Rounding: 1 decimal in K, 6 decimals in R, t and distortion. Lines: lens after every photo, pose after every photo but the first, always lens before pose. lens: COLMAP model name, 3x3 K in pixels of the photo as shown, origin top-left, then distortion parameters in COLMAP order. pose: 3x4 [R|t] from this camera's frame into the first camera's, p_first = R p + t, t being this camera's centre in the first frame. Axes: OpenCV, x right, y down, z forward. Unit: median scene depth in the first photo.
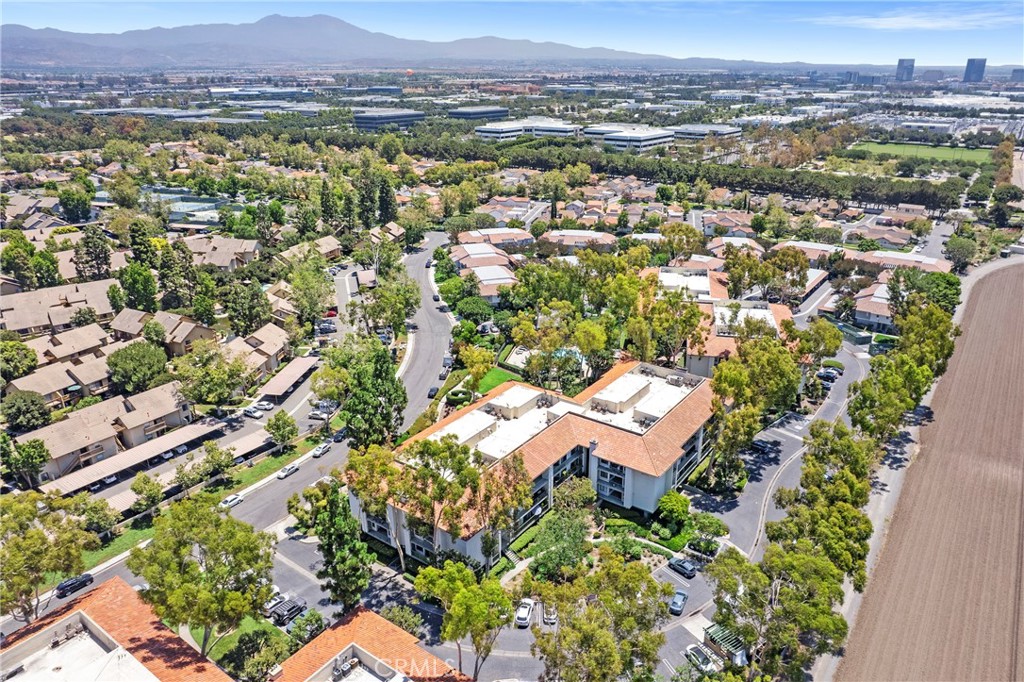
lens RADIAL K [[675.0, 0, 512.0], [0, 675.0, 341.0], [0, 0, 1]] dist [-0.003399, -0.000391]
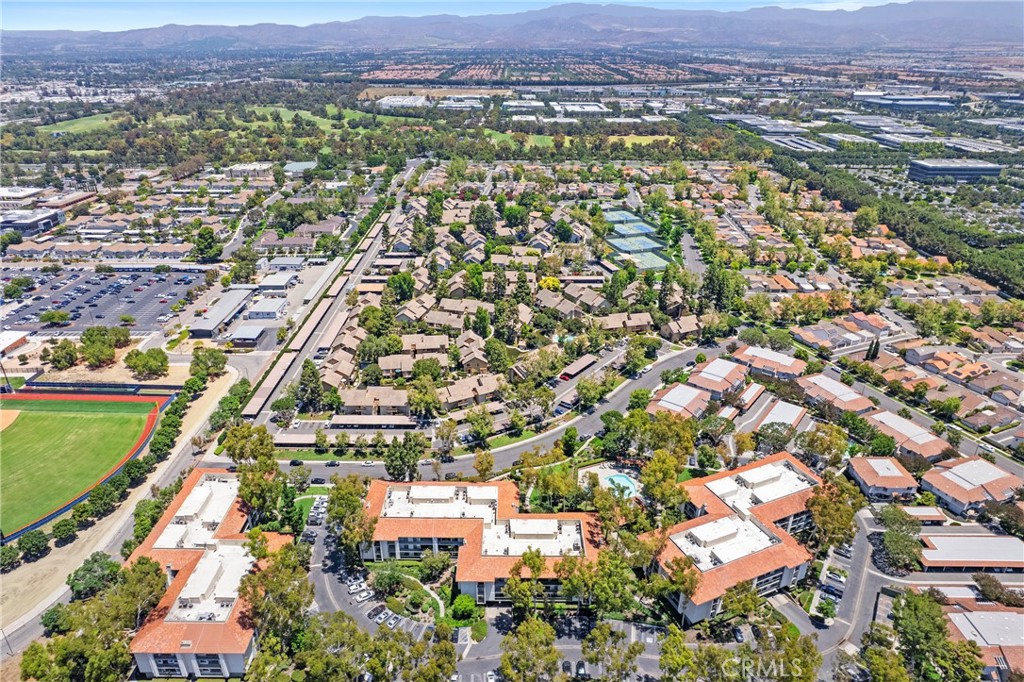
lens RADIAL K [[675.0, 0, 512.0], [0, 675.0, 341.0], [0, 0, 1]] dist [-0.003399, -0.000391]
pose [[0.590951, 0.340842, -0.731166, 1.326298], [-0.309308, 0.932822, 0.184854, -0.681281], [0.745054, 0.116916, 0.656678, -0.004390]]
